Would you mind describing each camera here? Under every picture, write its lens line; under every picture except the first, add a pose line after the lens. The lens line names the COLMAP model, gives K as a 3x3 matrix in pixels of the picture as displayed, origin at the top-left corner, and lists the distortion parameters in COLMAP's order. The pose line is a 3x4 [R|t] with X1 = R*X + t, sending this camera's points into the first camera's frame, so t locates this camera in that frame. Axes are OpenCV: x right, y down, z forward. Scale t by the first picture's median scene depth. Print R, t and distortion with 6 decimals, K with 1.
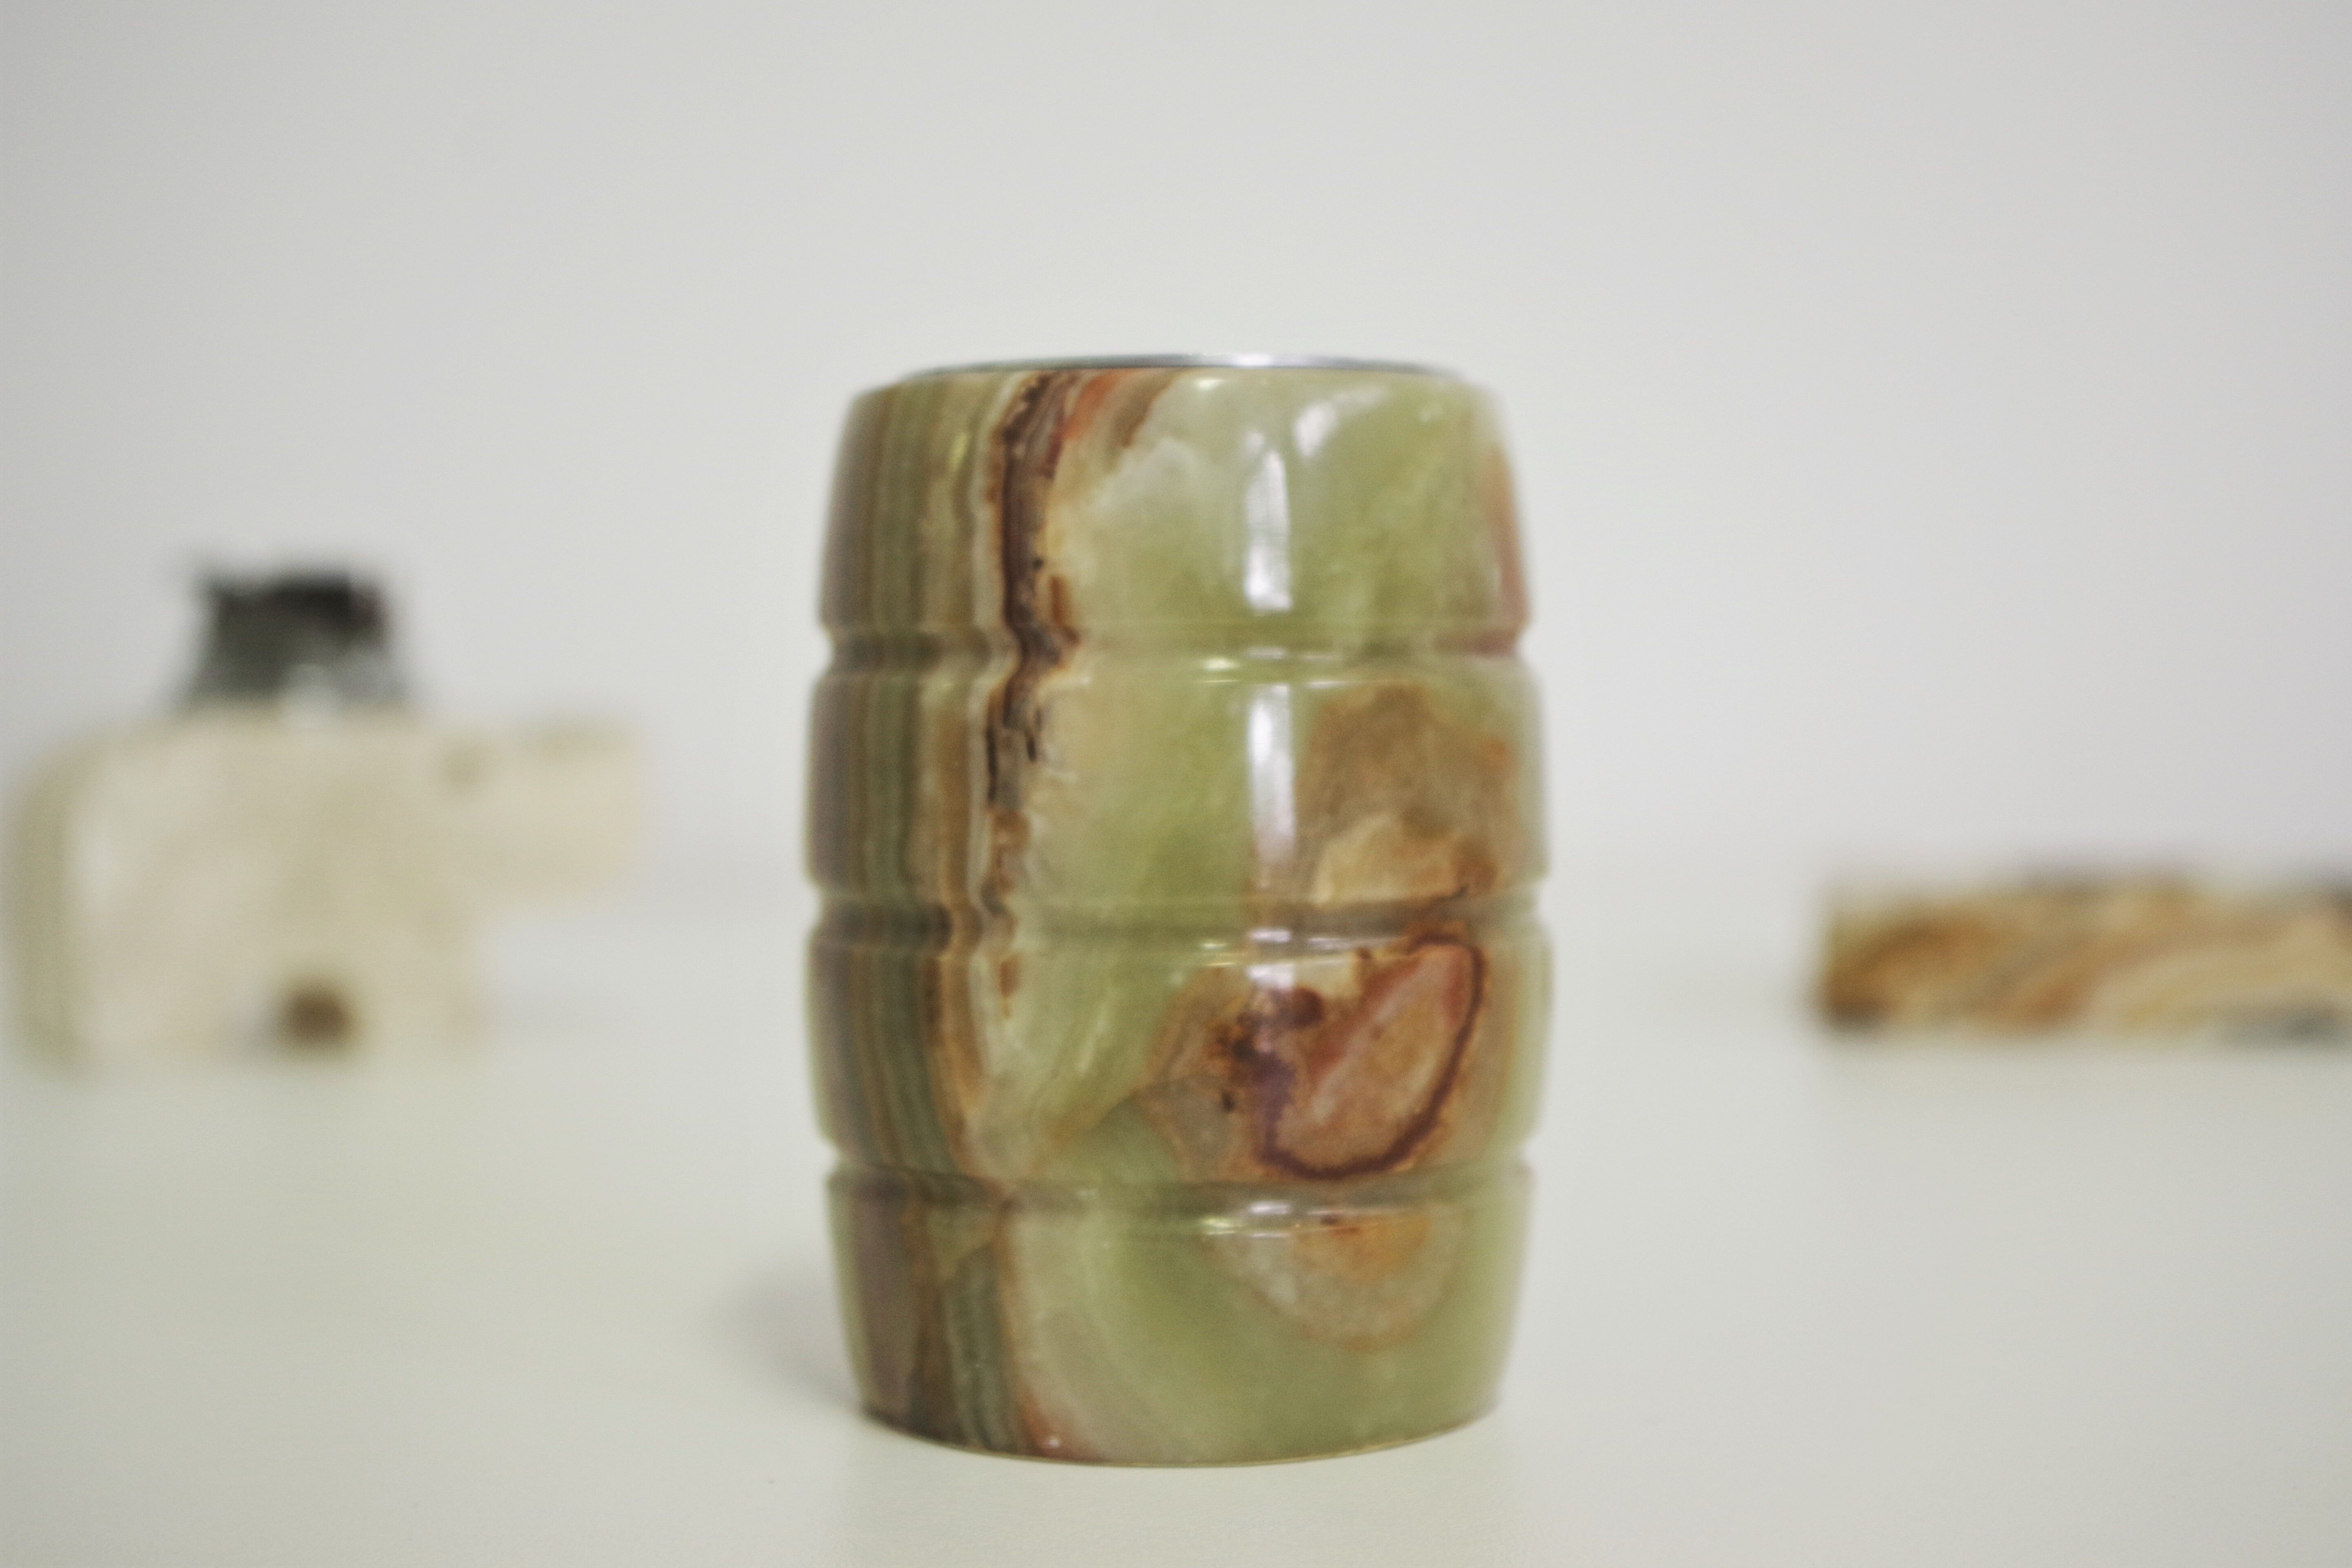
lens RADIAL K [[3200.2, 0, 1176.0], [0, 3200.2, 784.0], [0, 0, 1]] dist [-0.029845, 0.016751]
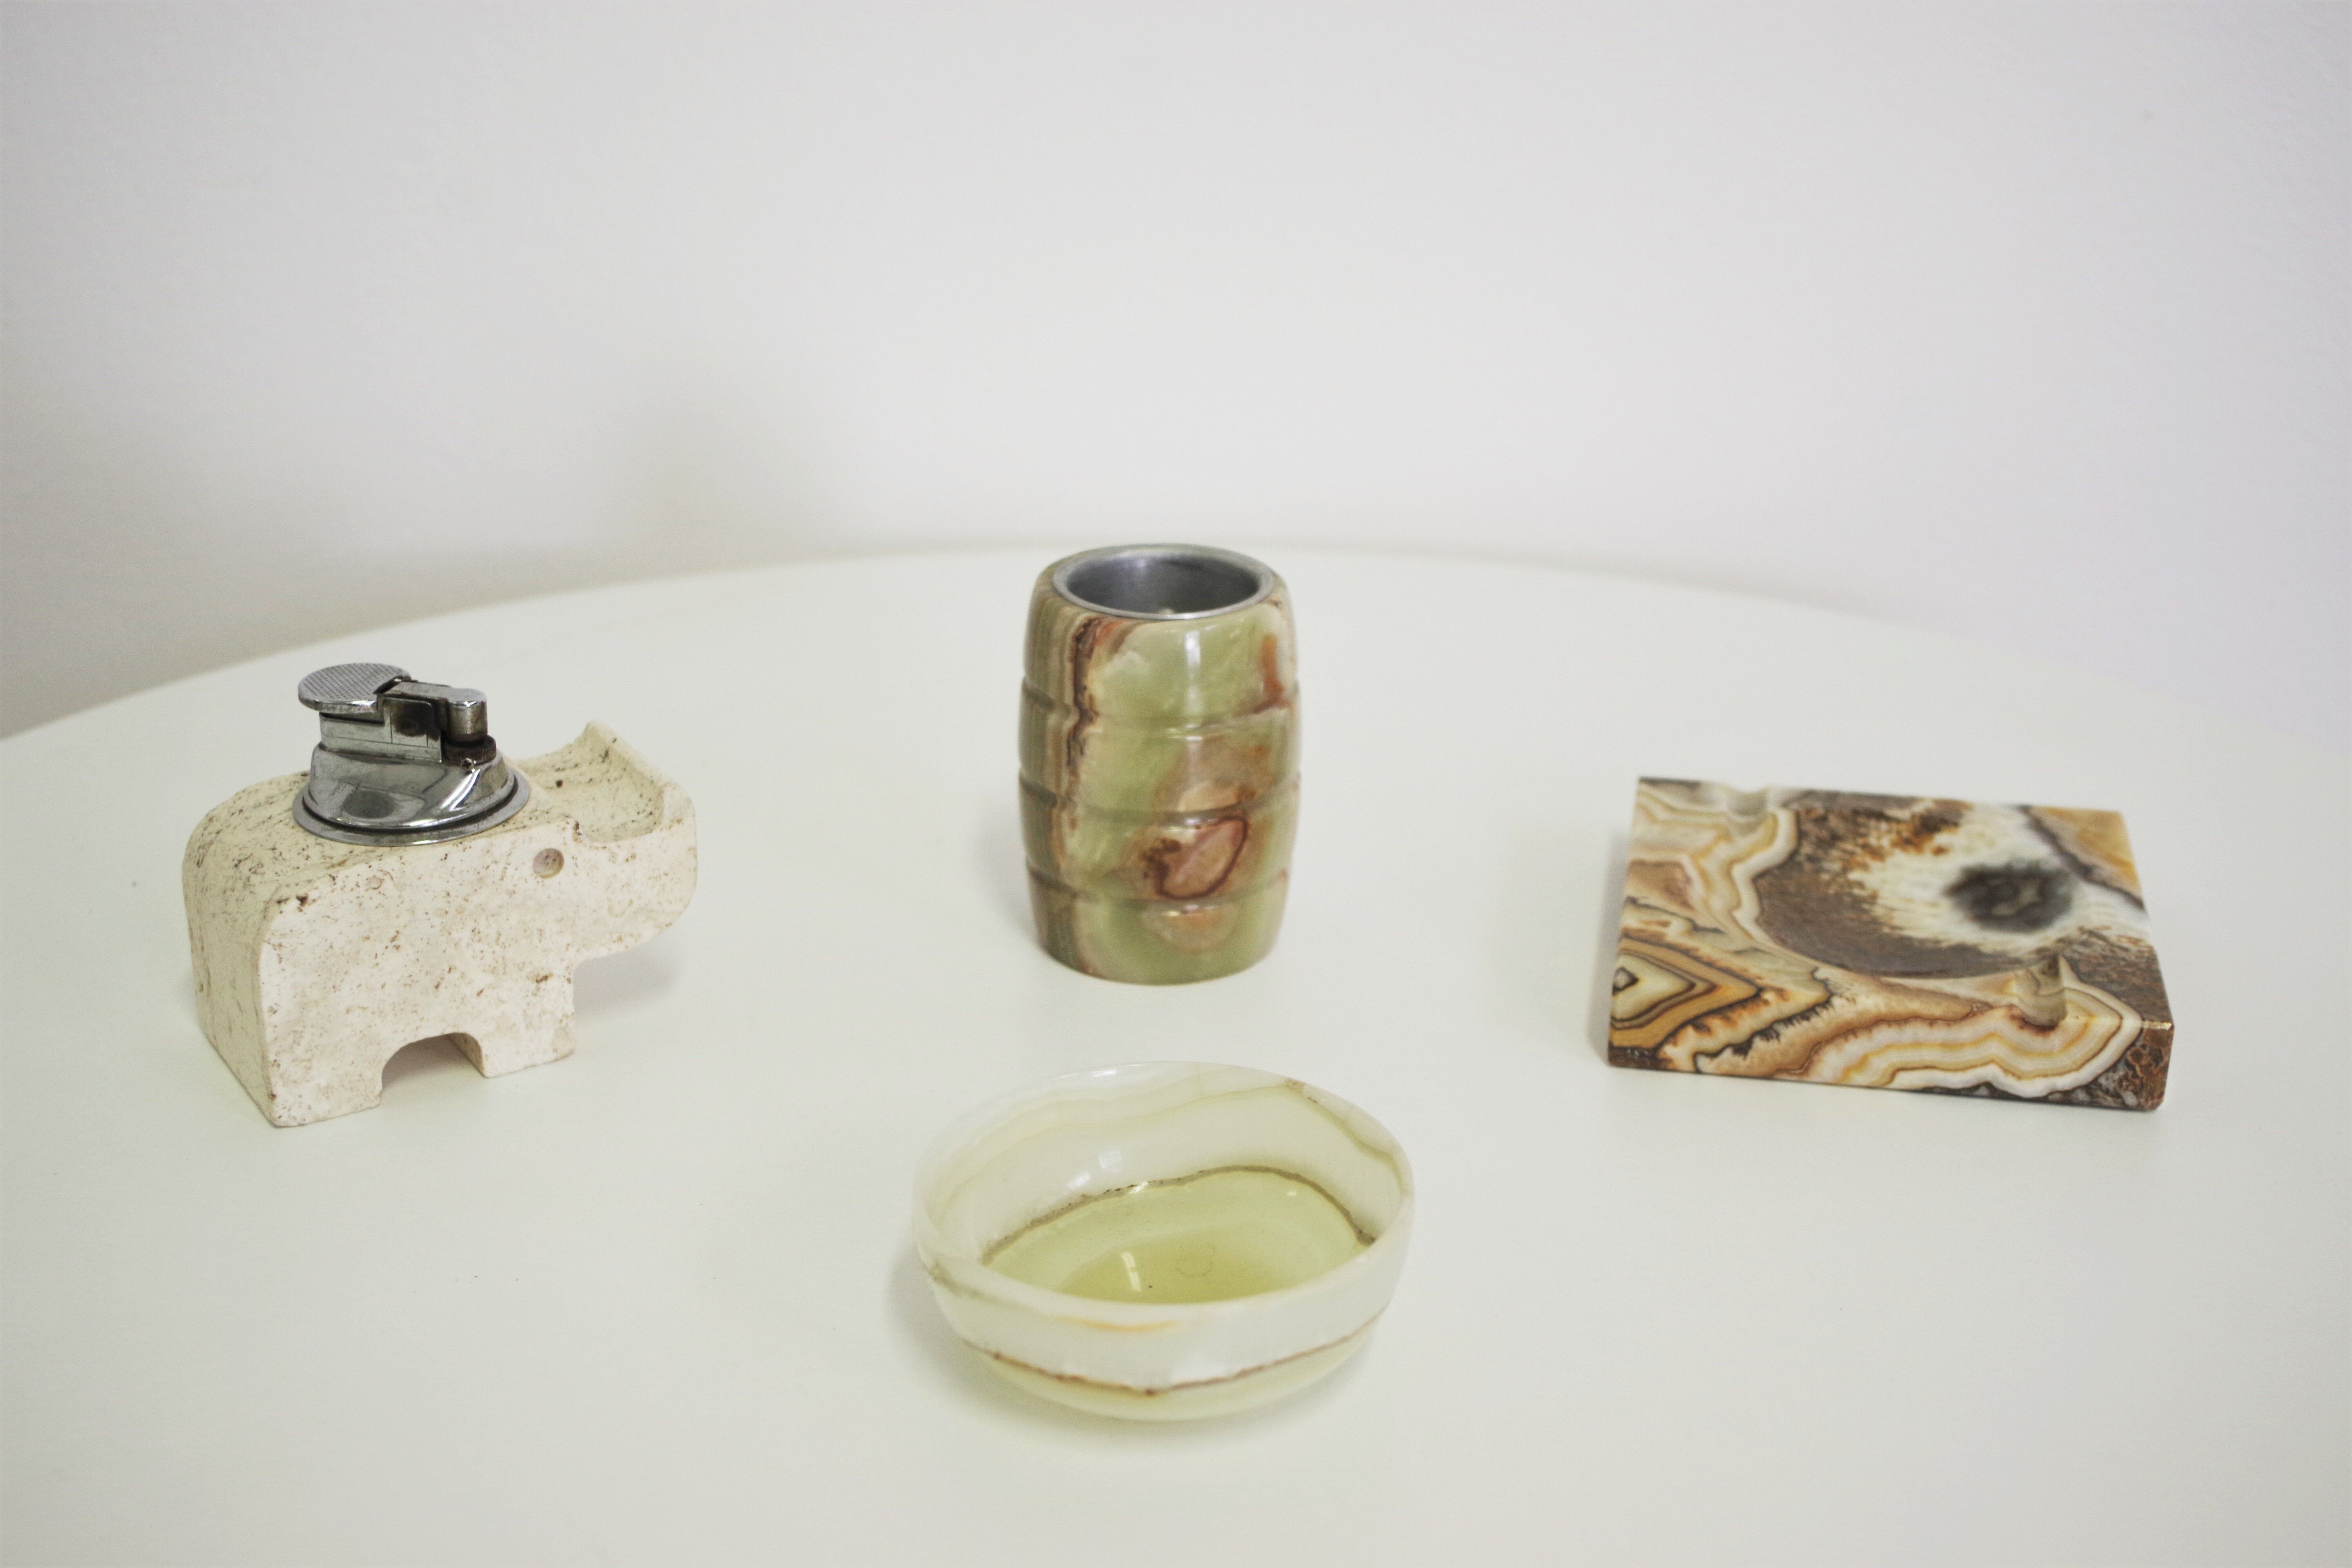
lens RADIAL K [[3200.1, 0, 1176.0], [0, 3200.1, 784.0], [0, 0, 1]] dist [-0.029845, 0.016751]
pose [[0.978218, 0.095615, -0.184246, 0.553058], [-0.021905, 0.930189, 0.366426, -1.009034], [0.206420, -0.354409, 0.912023, -1.546555]]
